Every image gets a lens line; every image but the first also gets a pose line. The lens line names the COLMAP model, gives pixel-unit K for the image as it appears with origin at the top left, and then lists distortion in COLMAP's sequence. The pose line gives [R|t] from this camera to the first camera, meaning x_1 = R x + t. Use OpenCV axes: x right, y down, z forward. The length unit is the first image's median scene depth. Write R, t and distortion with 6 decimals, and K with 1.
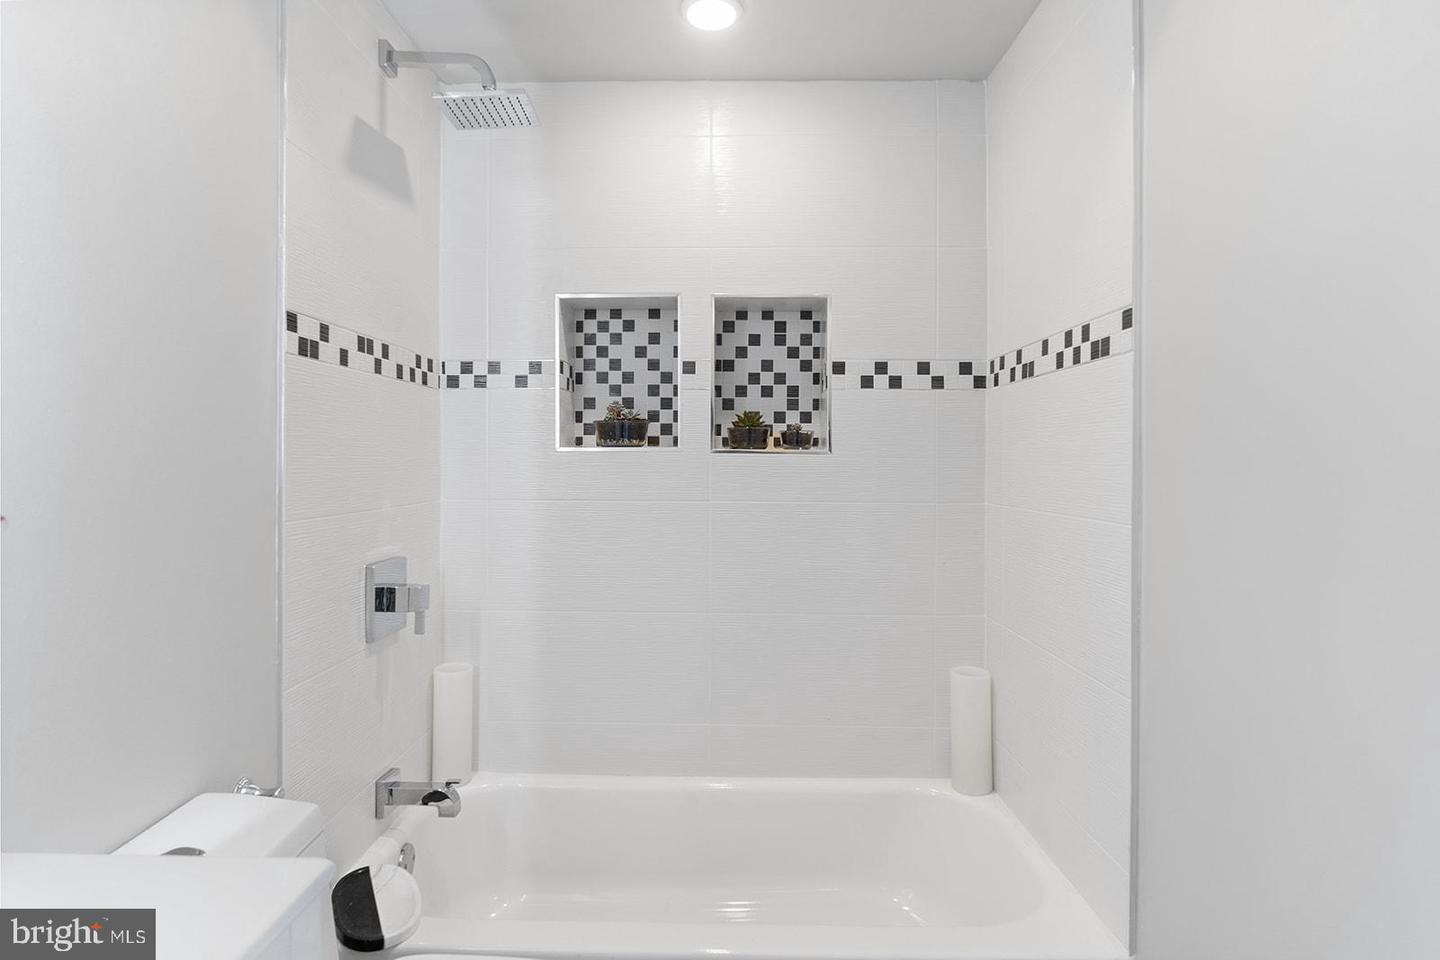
lens RADIAL K [[760.1, 0, 699.6], [0, 760.1, 463.4], [0, 0, 1]] dist [-0.003240, 0.001175]
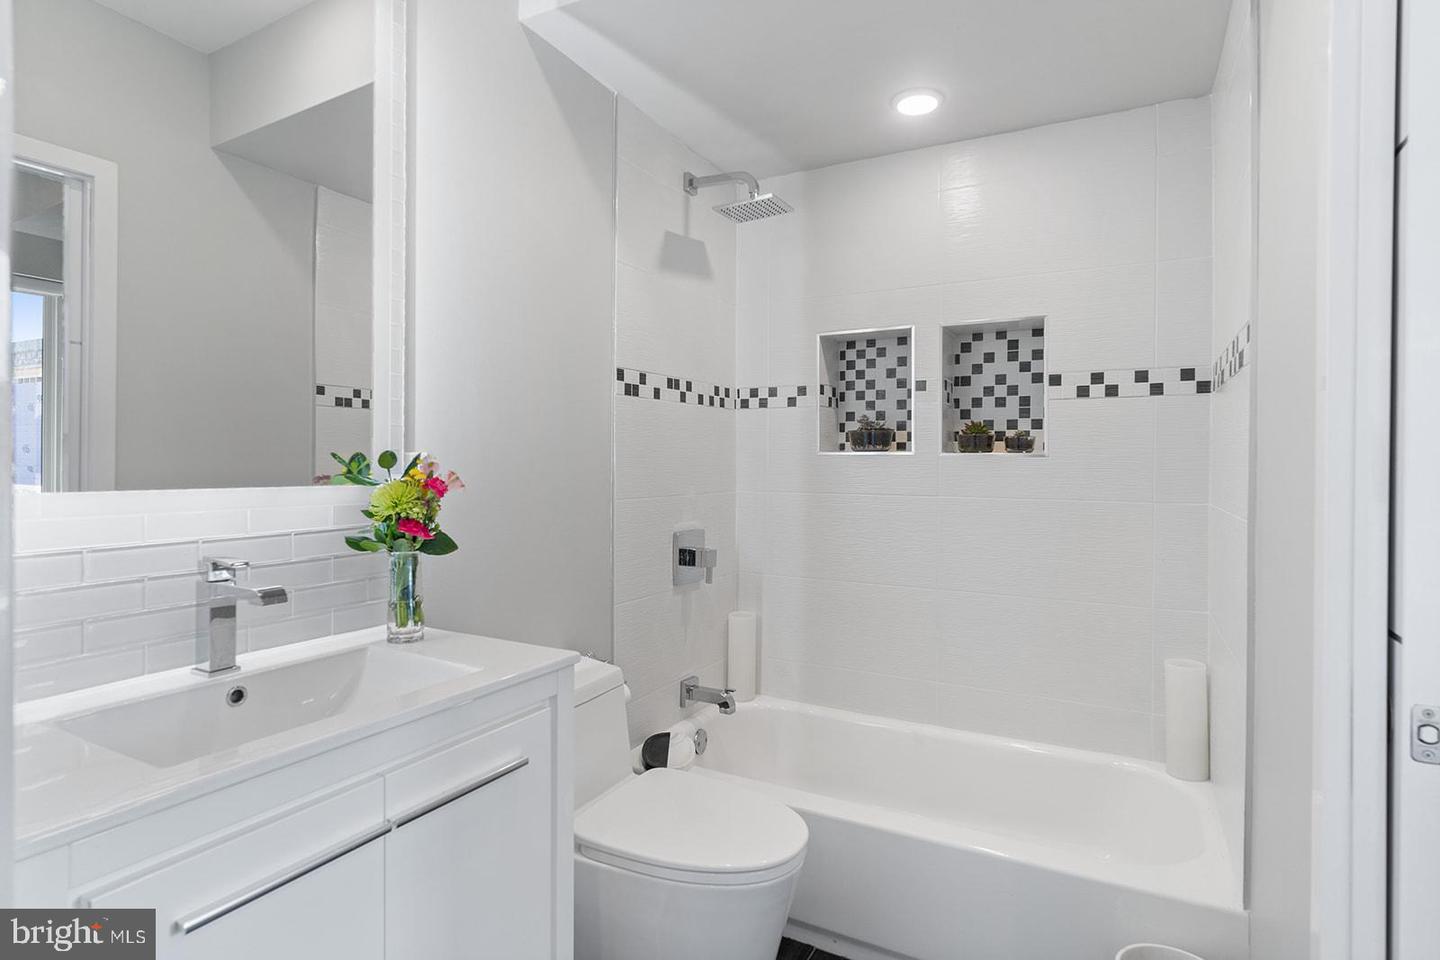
lens RADIAL K [[734.3, 0, 727.3], [0, 734.3, 470.0], [0, 0, 1]] dist [-0.004611, 0.001629]
pose [[0.894311, 0.006134, -0.447403, 0.235939], [-0.004054, 0.999976, 0.005607, 0.002987], [0.447427, -0.003200, 0.894315, -0.185112]]
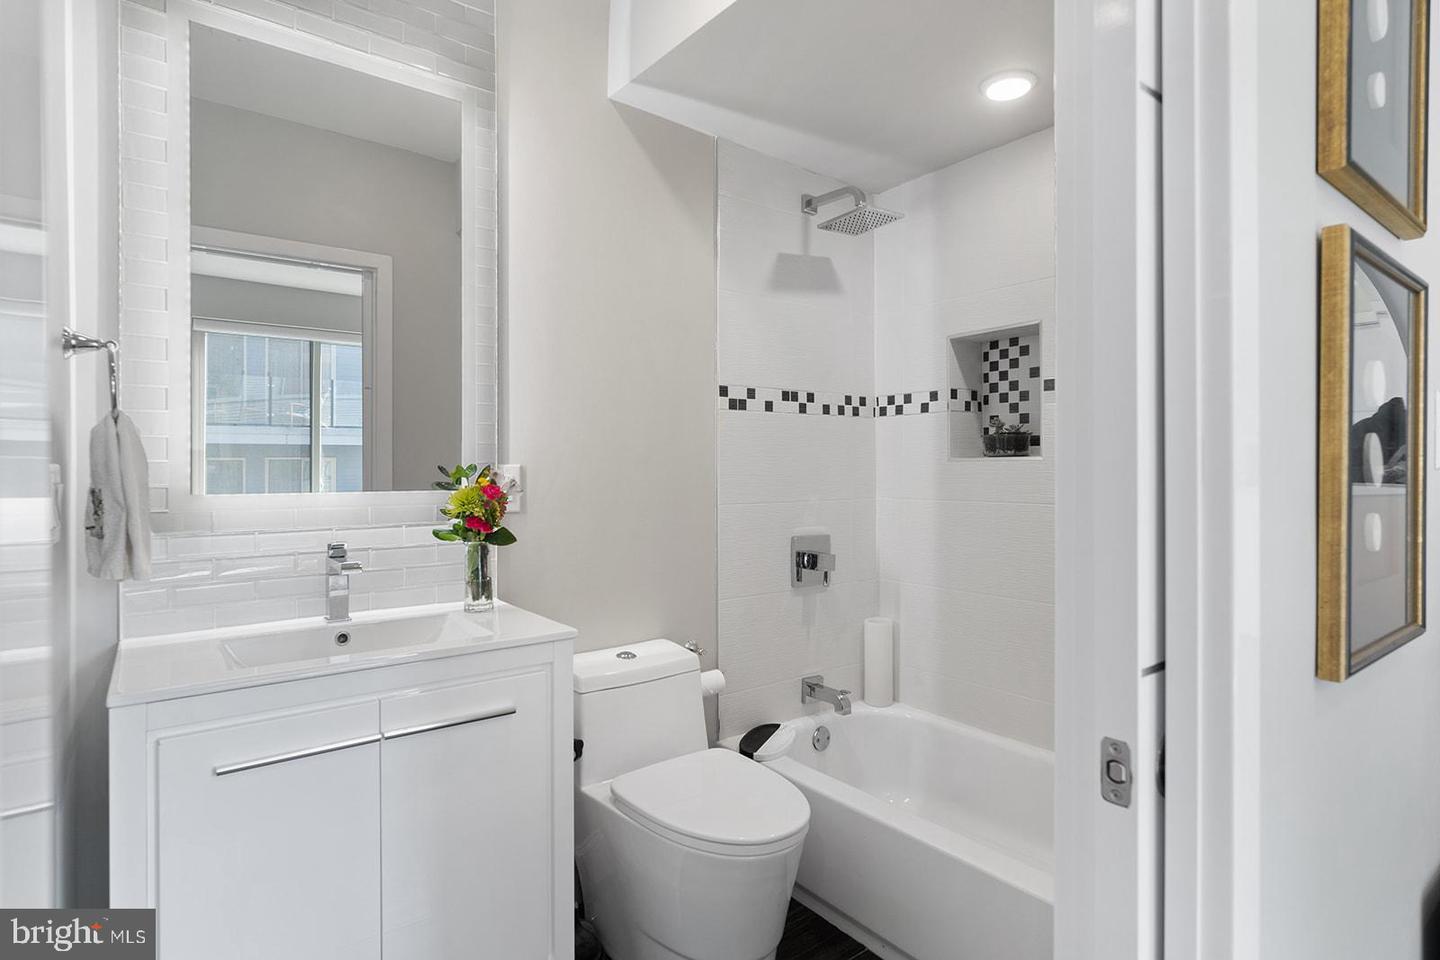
lens RADIAL K [[734.3, 0, 742.8], [0, 734.3, 476.0], [0, 0, 1]] dist [-0.004611, 0.001629]
pose [[0.643046, 0.000442, -0.765827, 0.527013], [0.002974, 0.999991, 0.003074, 0.003074], [0.765822, -0.004254, 0.643039, -0.038386]]
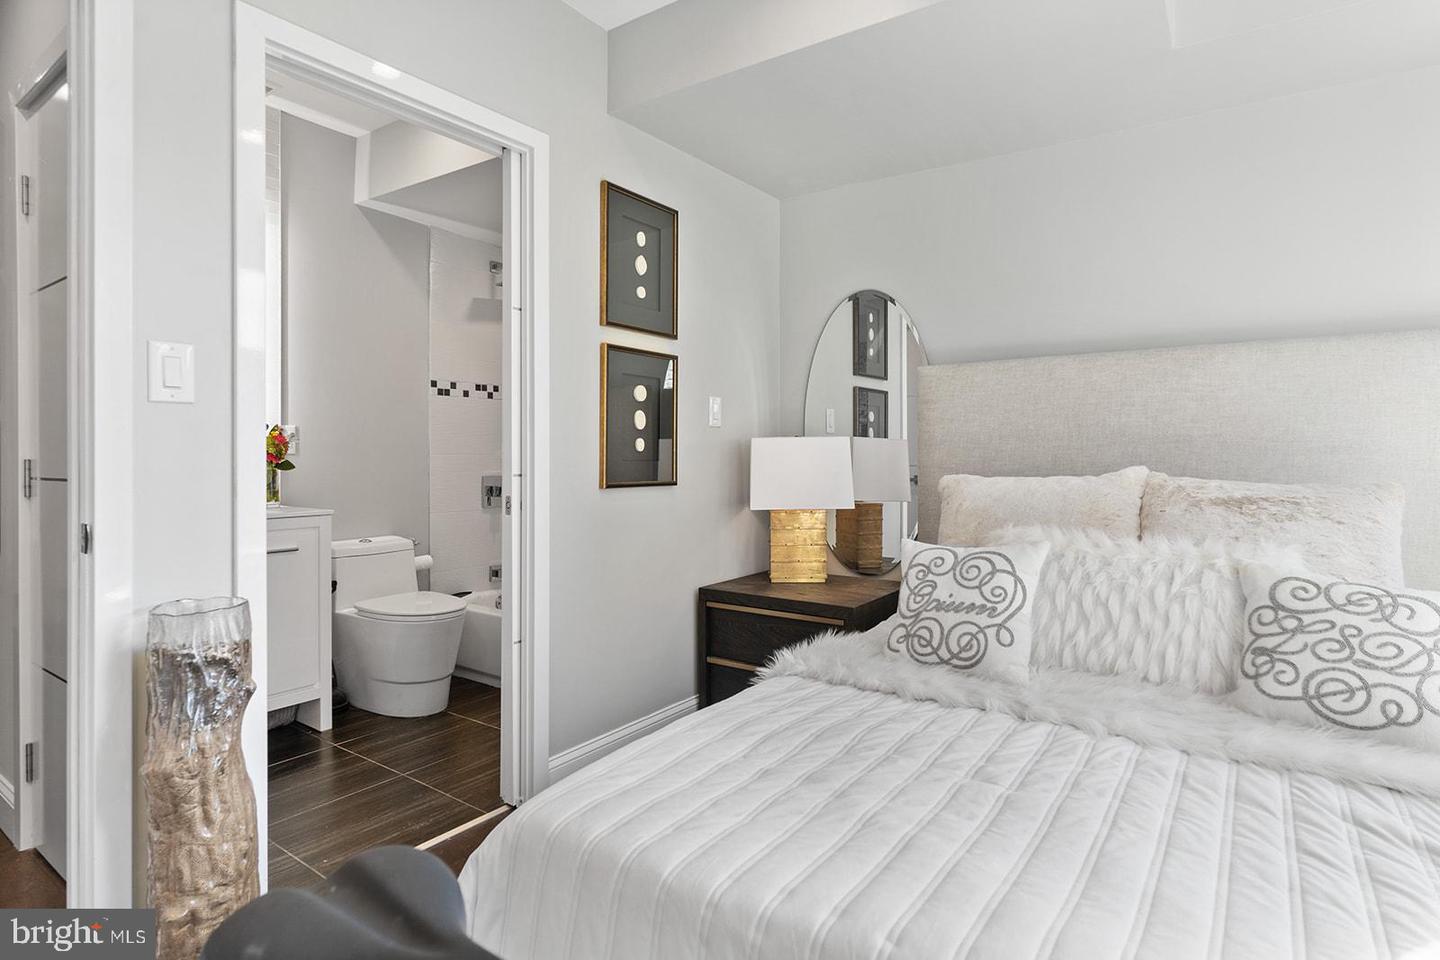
lens RADIAL K [[734.3, 0, 730.8], [0, 734.3, 459.1], [0, 0, 1]] dist [-0.004611, 0.001629]
pose [[0.834234, 0.001747, -0.551408, 1.251683], [-0.001028, 0.999998, 0.001612, 0.058204], [0.551410, -0.000778, 0.834234, -0.439449]]
